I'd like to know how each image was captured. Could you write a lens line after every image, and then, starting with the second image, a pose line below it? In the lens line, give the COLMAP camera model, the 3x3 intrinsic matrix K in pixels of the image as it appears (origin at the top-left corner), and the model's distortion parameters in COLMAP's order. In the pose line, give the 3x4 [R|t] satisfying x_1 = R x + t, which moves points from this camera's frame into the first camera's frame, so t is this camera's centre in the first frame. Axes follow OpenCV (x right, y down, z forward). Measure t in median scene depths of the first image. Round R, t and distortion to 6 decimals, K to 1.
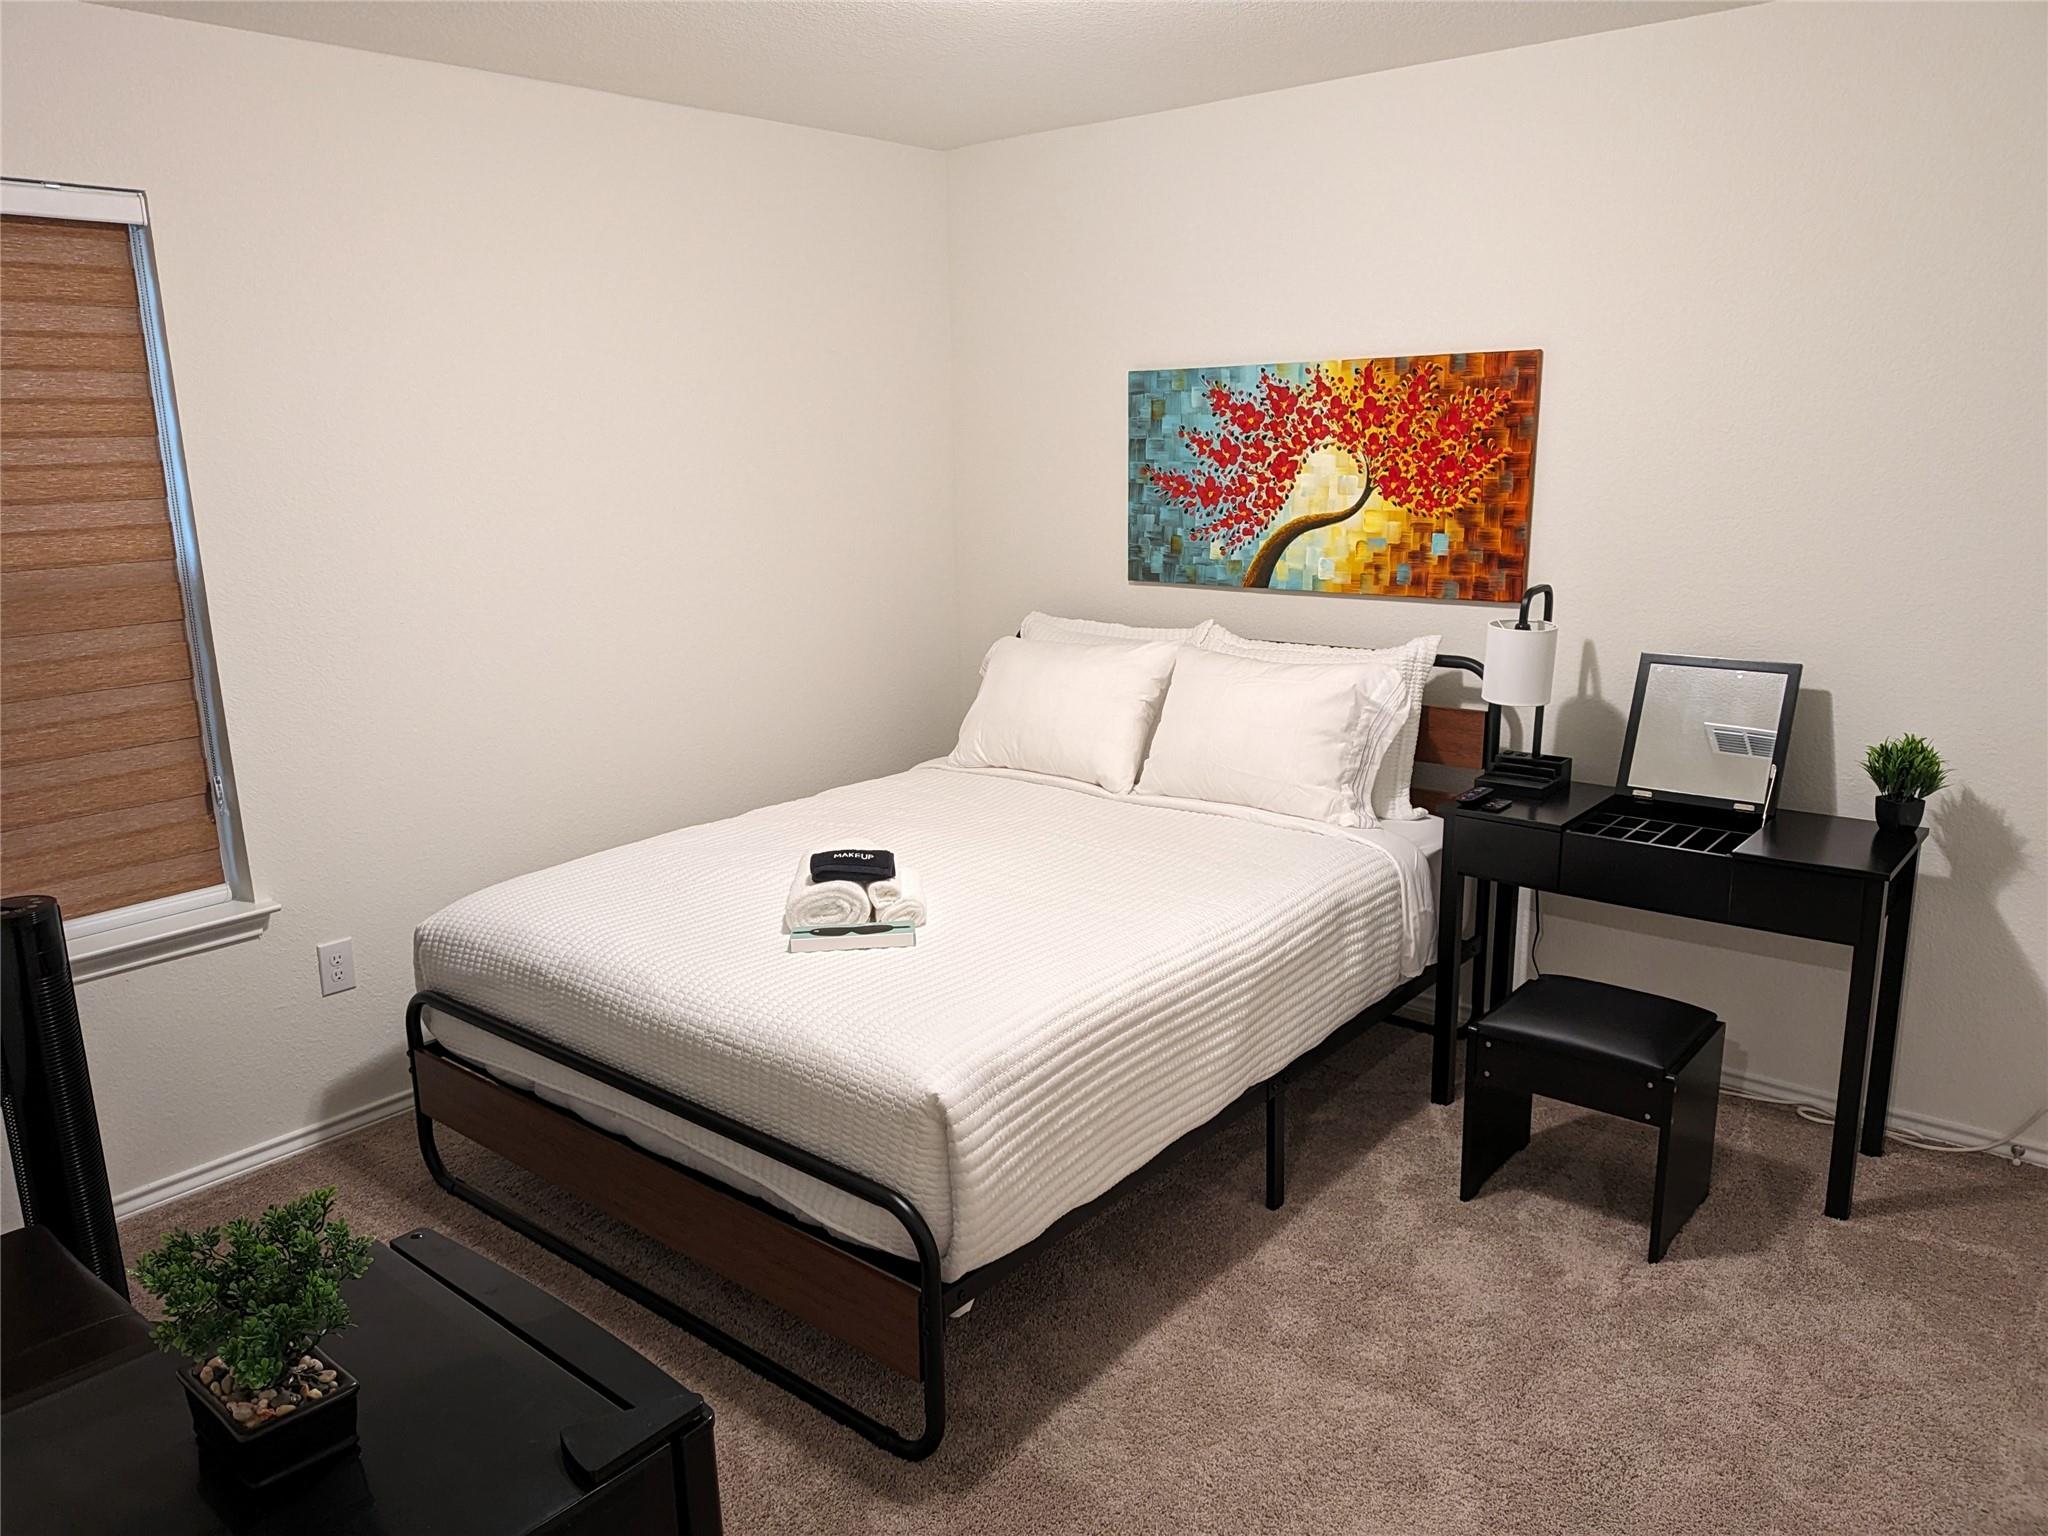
lens RADIAL K [[1443.0, 0, 1015.4], [0, 1443.0, 769.0], [0, 0, 1]] dist [-0.035458, -0.001184]
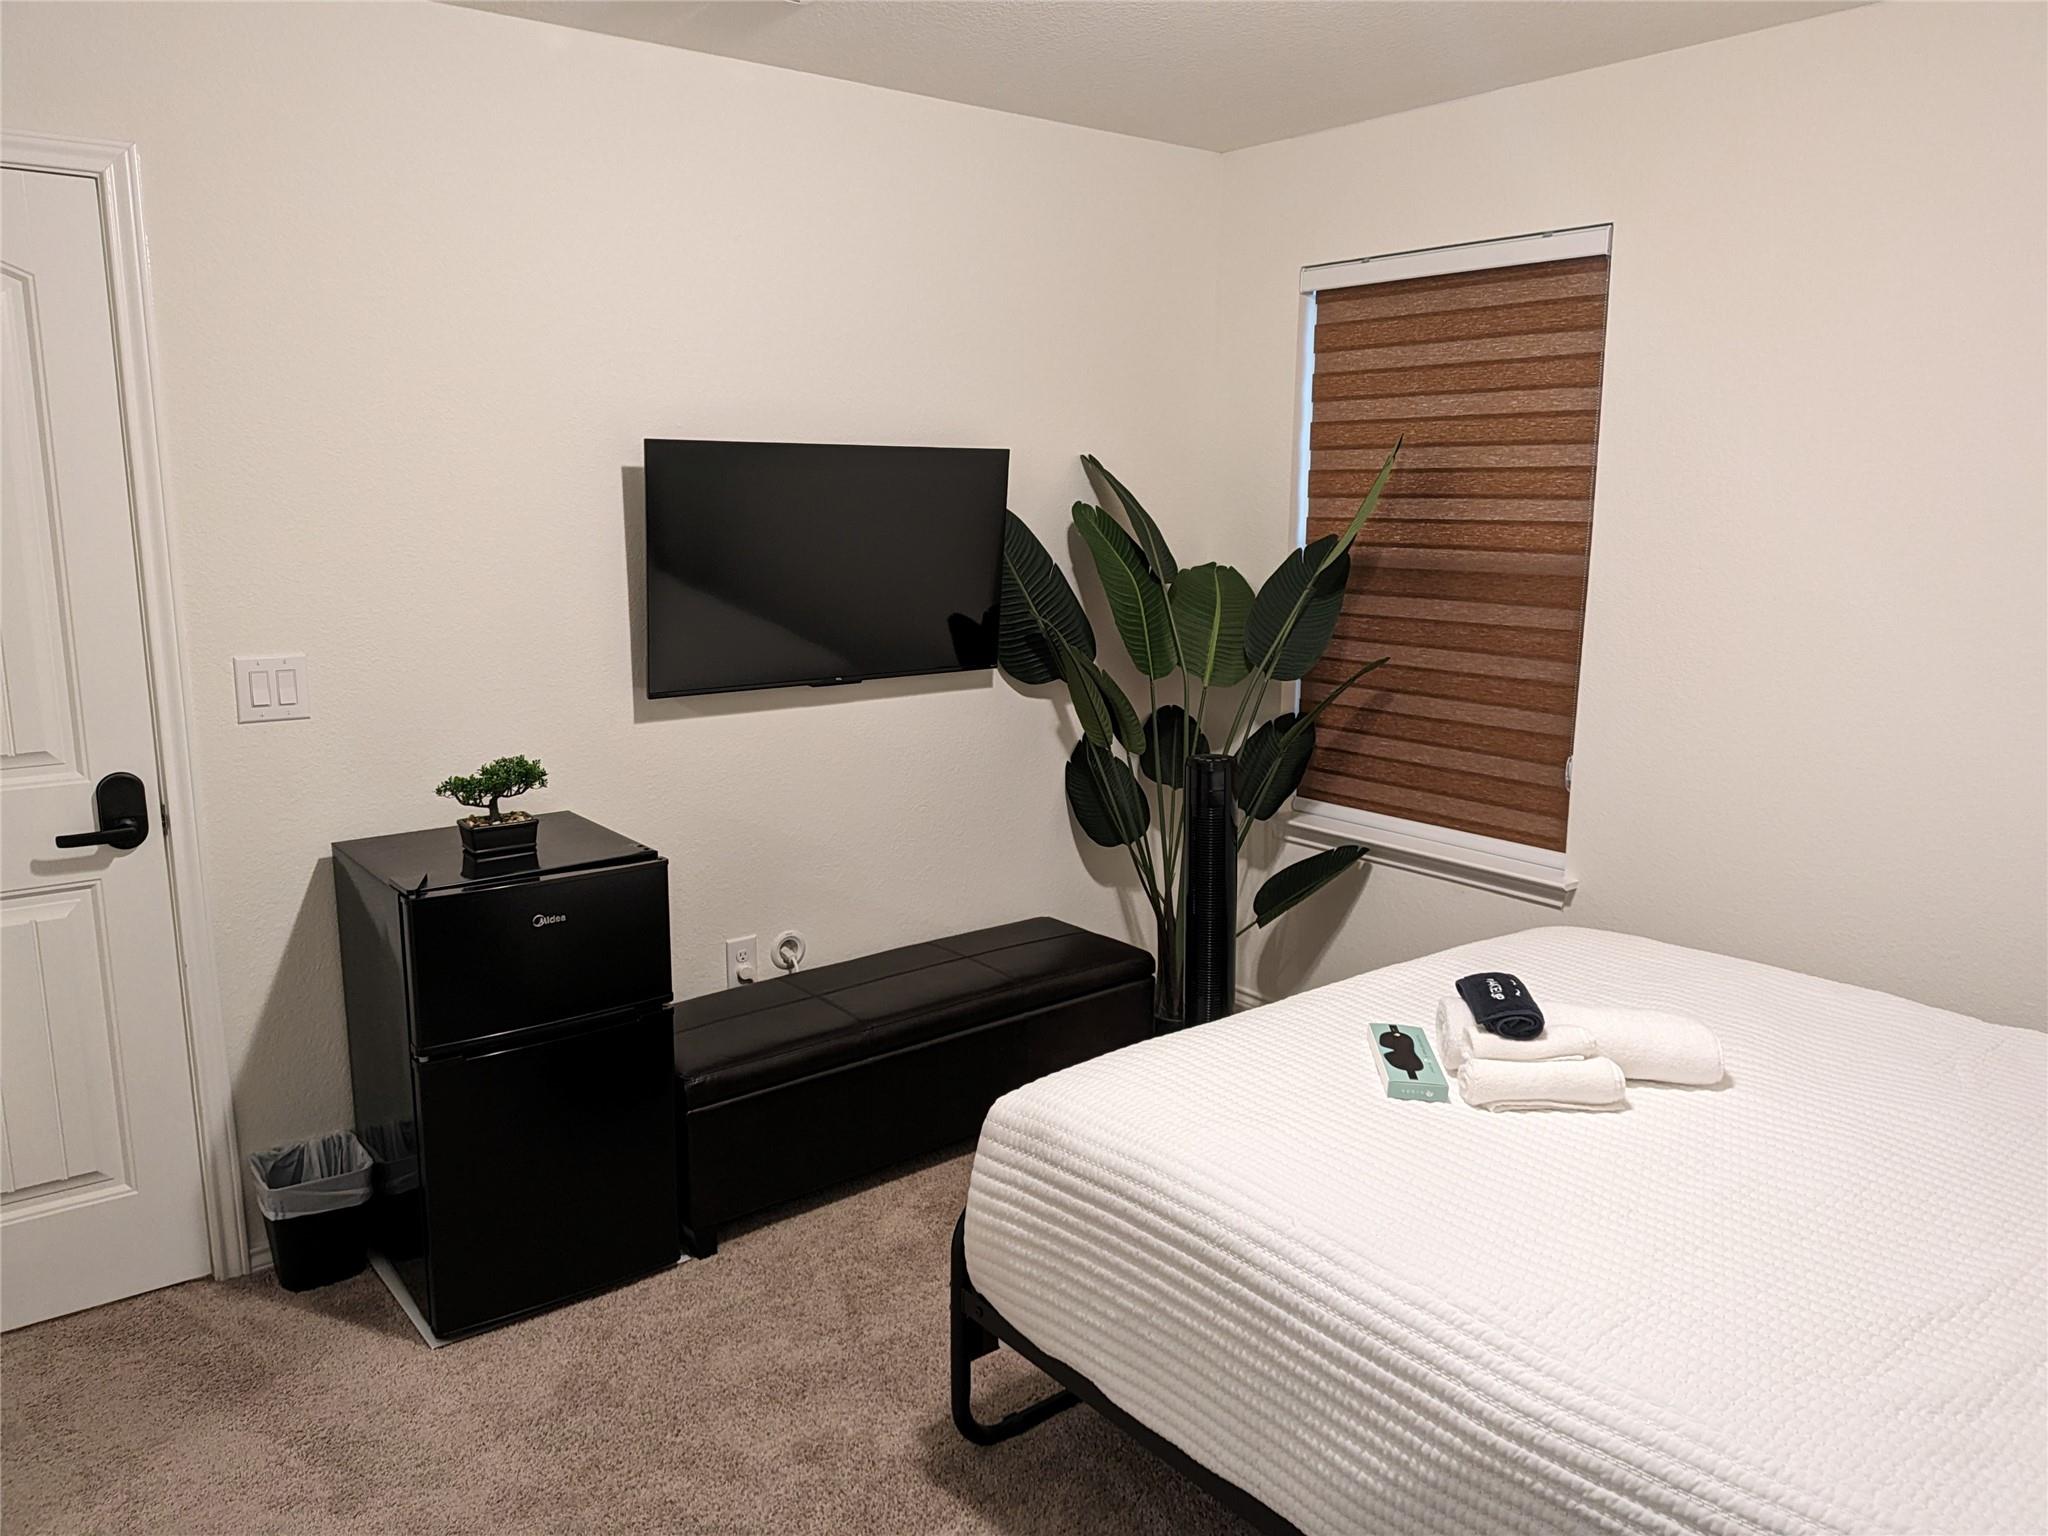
lens RADIAL K [[1443.0, 0, 1014.9], [0, 1443.0, 765.4], [0, 0, 1]] dist [-0.035458, -0.001184]
pose [[-0.204159, 0.201272, -0.958023, 0.690470], [-0.218385, 0.944609, 0.244993, -0.194468], [0.954268, 0.259235, -0.148895, 0.902543]]
